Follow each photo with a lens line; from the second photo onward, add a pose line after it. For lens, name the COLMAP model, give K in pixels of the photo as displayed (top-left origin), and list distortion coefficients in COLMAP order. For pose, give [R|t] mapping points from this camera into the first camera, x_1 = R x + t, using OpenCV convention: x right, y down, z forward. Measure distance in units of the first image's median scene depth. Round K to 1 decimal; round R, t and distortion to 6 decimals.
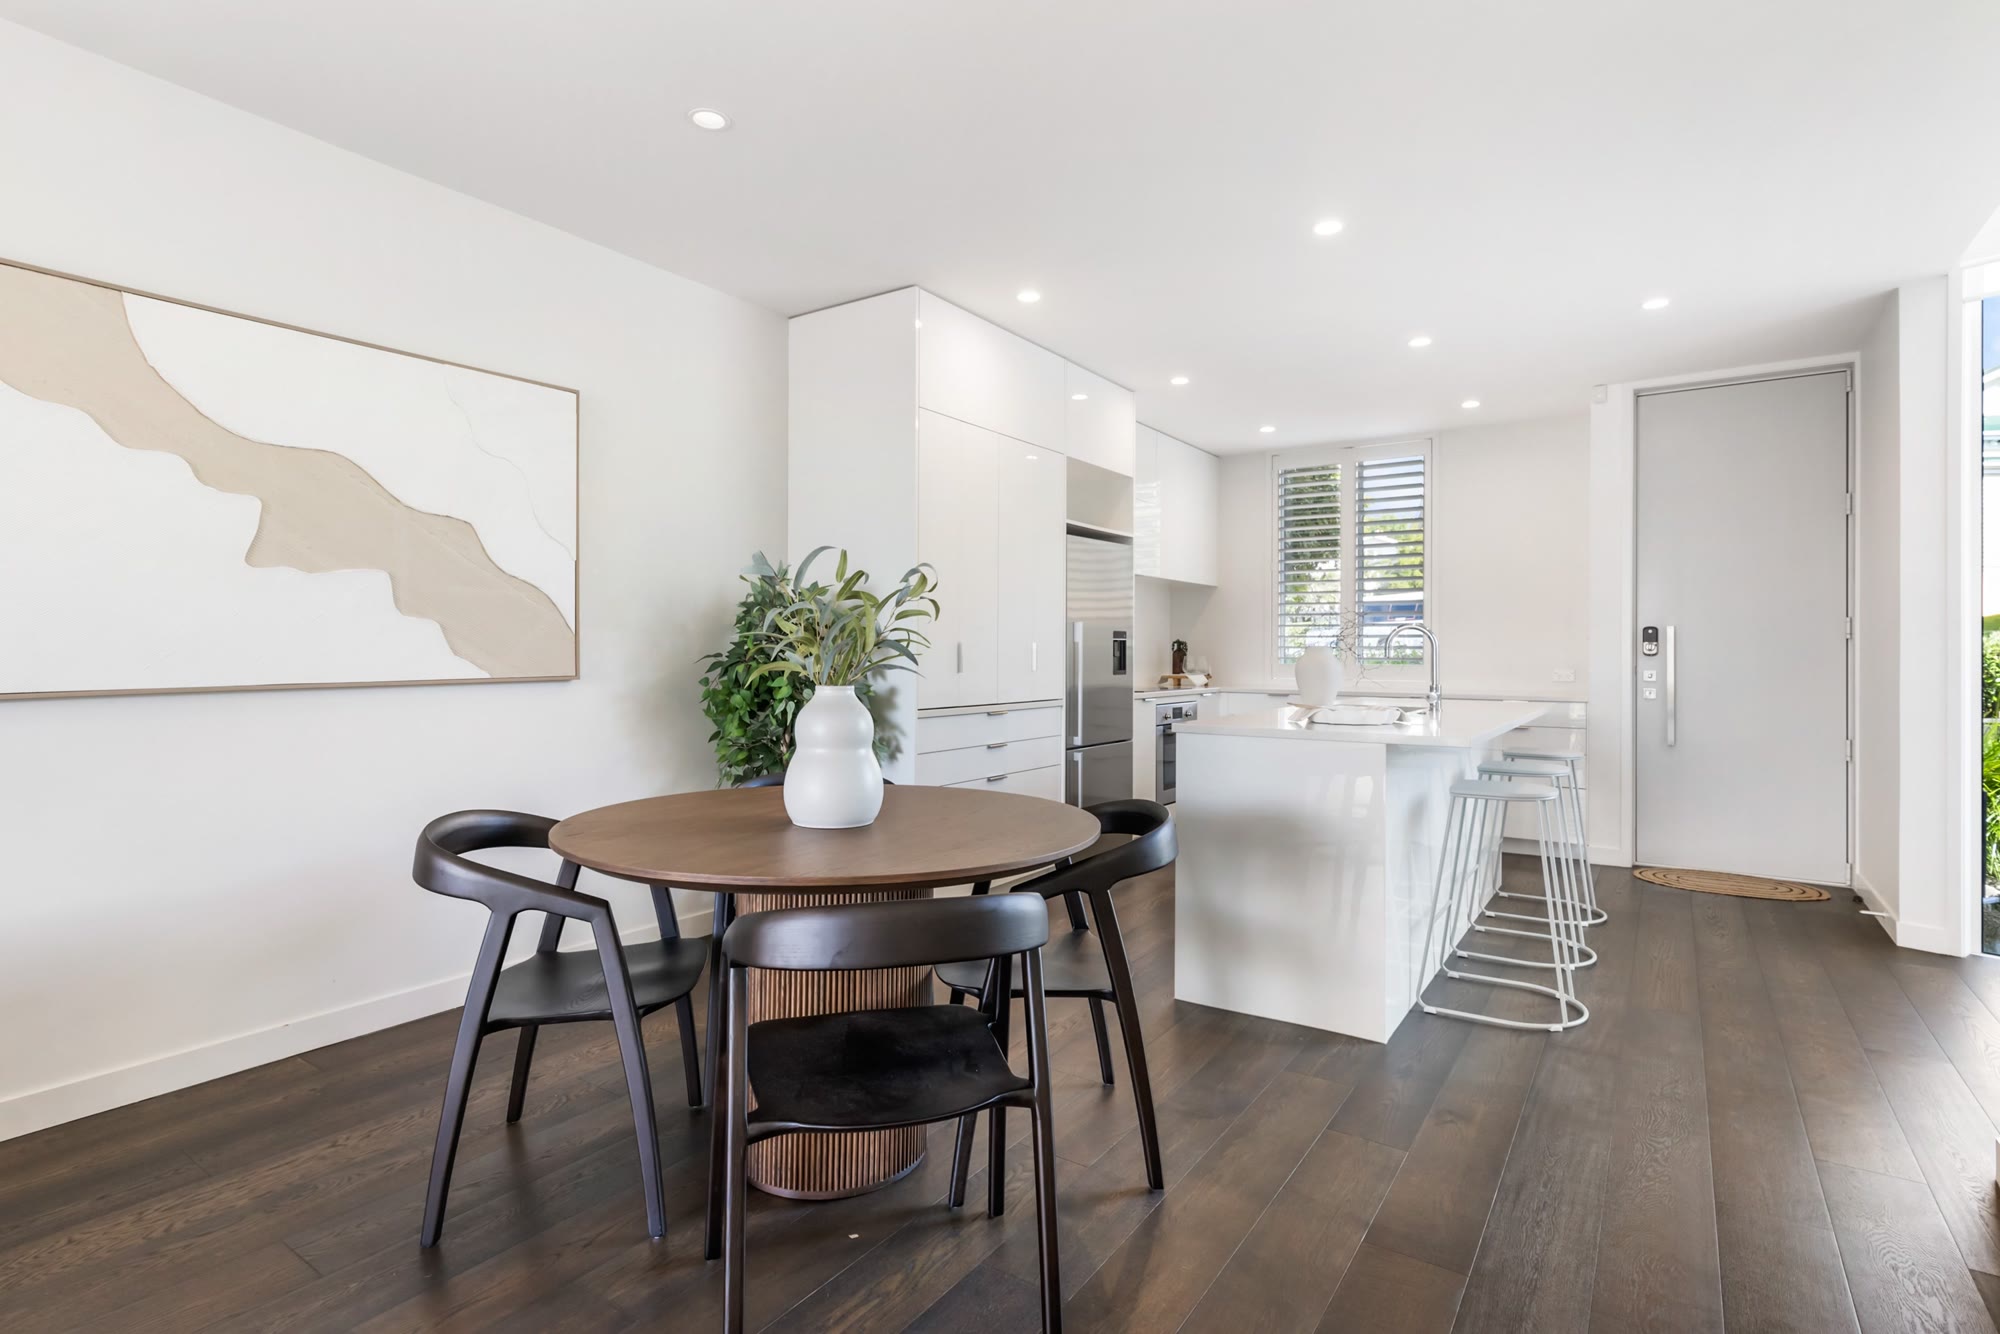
lens RADIAL K [[985.7, 0, 999.4], [0, 985.7, 665.0], [0, 0, 1]] dist [-0.002307, -0.000459]
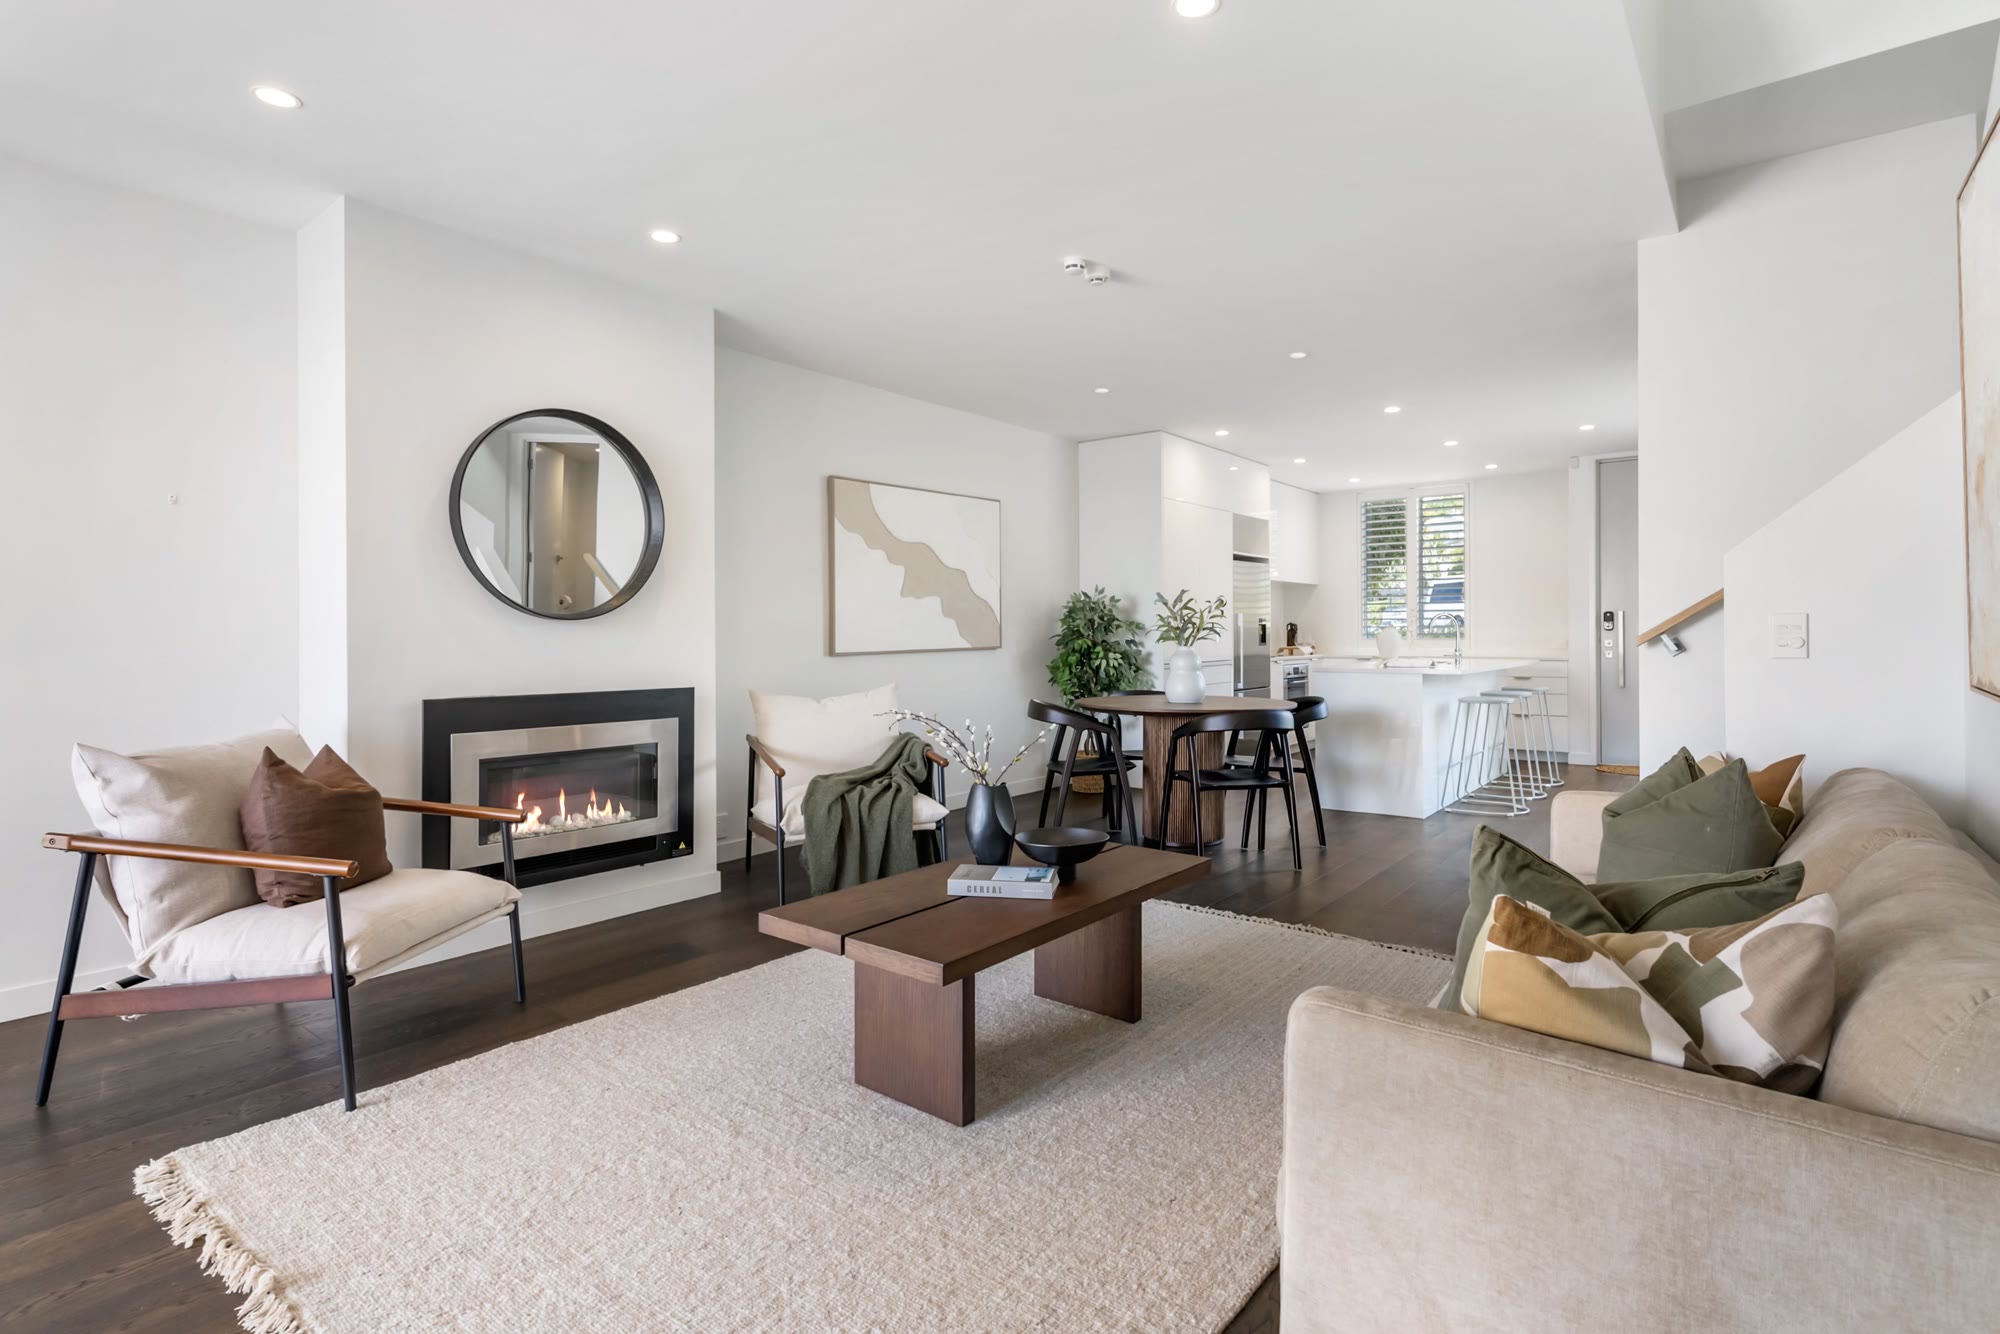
lens RADIAL K [[985.7, 0, 1000.8], [0, 985.7, 649.1], [0, 0, 1]] dist [-0.002307, -0.000459]
pose [[0.997655, -0.009593, -0.067768, -0.194442], [0.009775, 0.999949, 0.002362, 0.007630], [0.067741, -0.003018, 0.997698, -0.623630]]
